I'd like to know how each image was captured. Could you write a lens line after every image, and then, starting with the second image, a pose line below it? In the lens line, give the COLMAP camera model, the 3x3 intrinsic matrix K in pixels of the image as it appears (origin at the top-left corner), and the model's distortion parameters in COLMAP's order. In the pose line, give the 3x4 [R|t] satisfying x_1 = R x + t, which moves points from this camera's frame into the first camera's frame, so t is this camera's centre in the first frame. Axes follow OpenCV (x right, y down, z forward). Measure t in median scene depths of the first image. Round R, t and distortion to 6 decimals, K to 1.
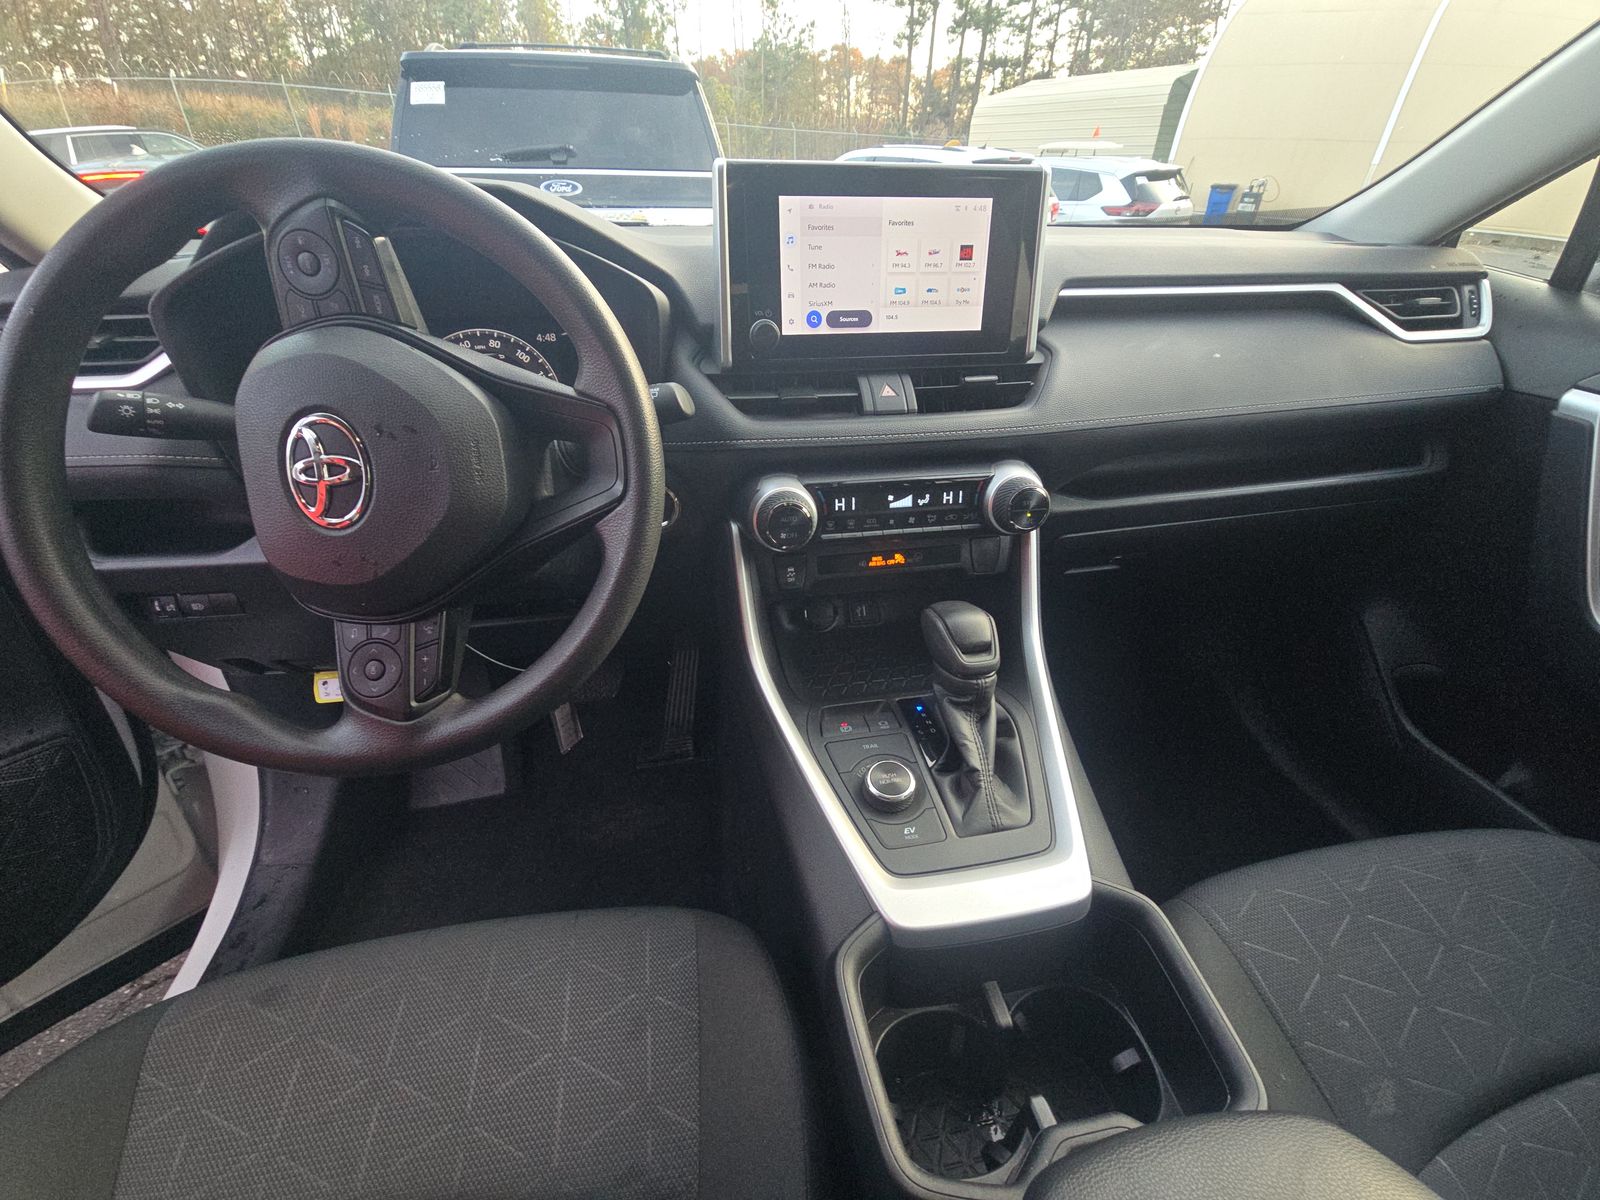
lens RADIAL K [[639.7, 0, 800.0], [0, 639.7, 600.0], [0, 0, 1]] dist [0.027318, -0.000028]
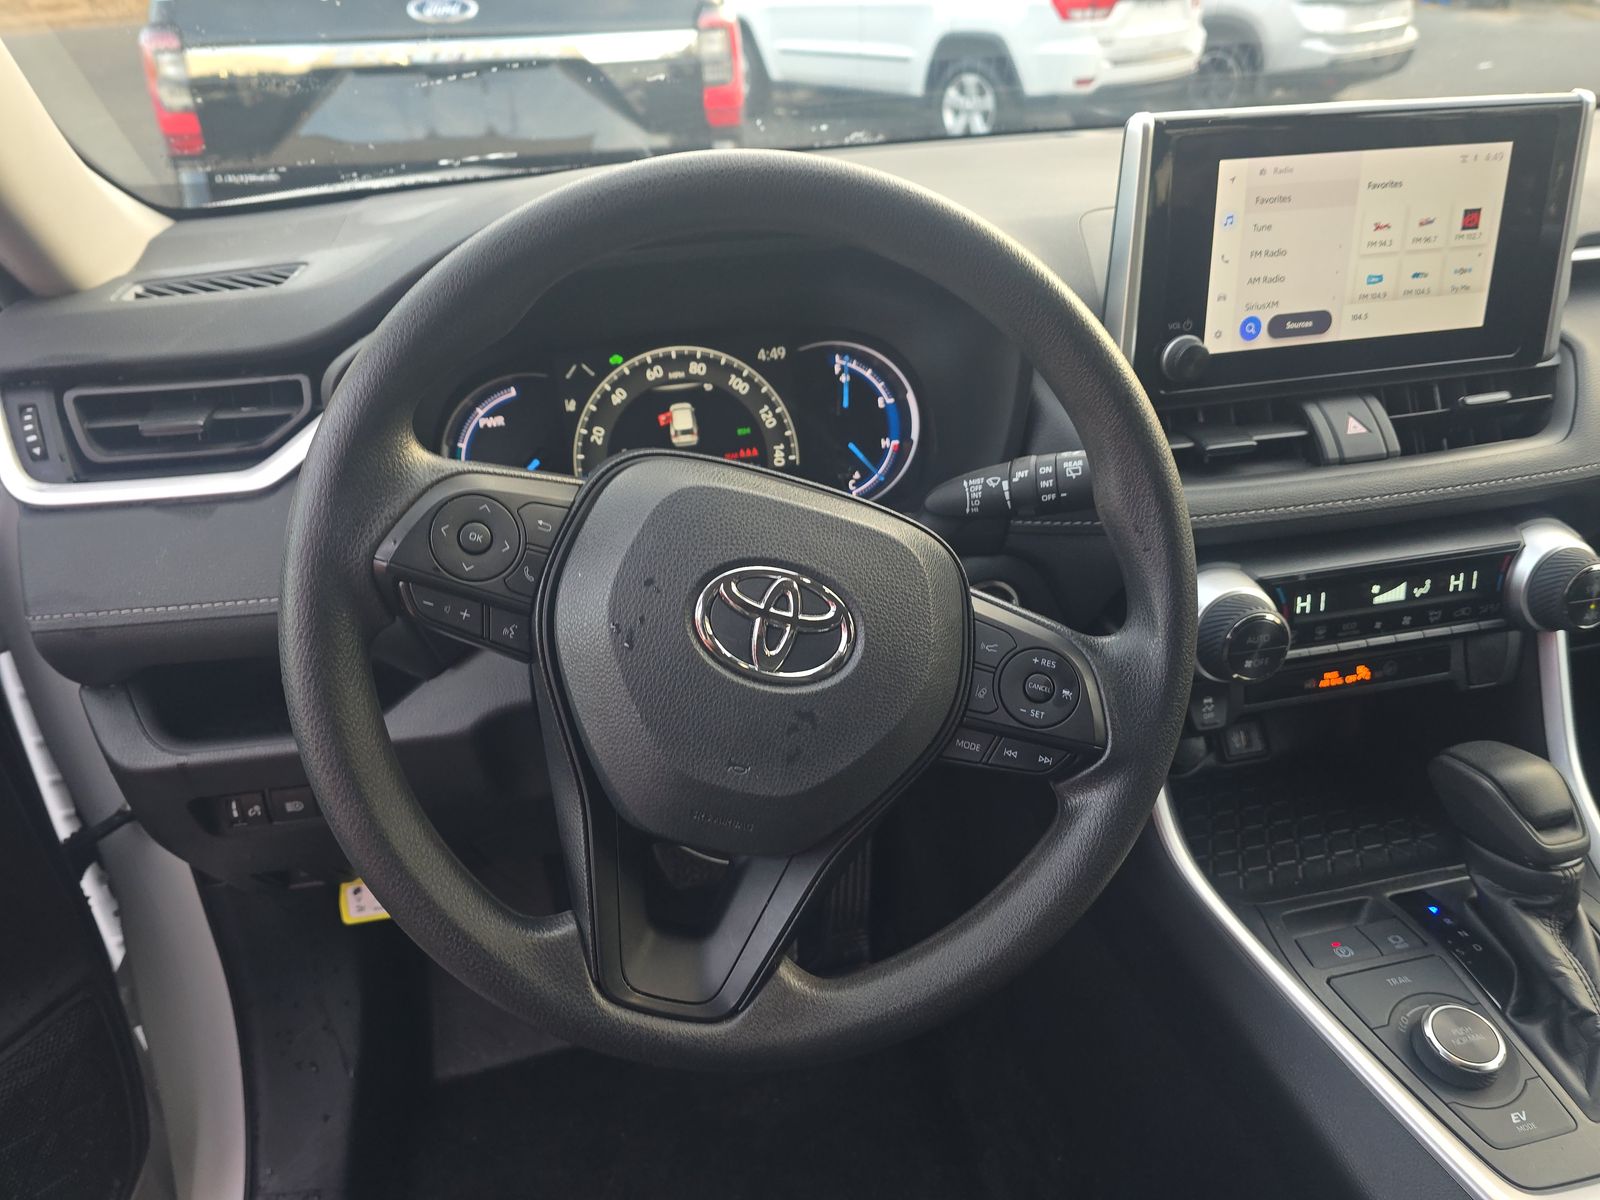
lens RADIAL K [[1071.7, 0, 800.0], [0, 1071.7, 600.0], [0, 0, 1]] dist [0.080773, -0.069645]
pose [[0.998304, -0.049843, 0.030072, -0.475703], [0.050773, 0.998229, -0.030996, -0.142613], [-0.028474, 0.032470, 0.999067, -0.094105]]
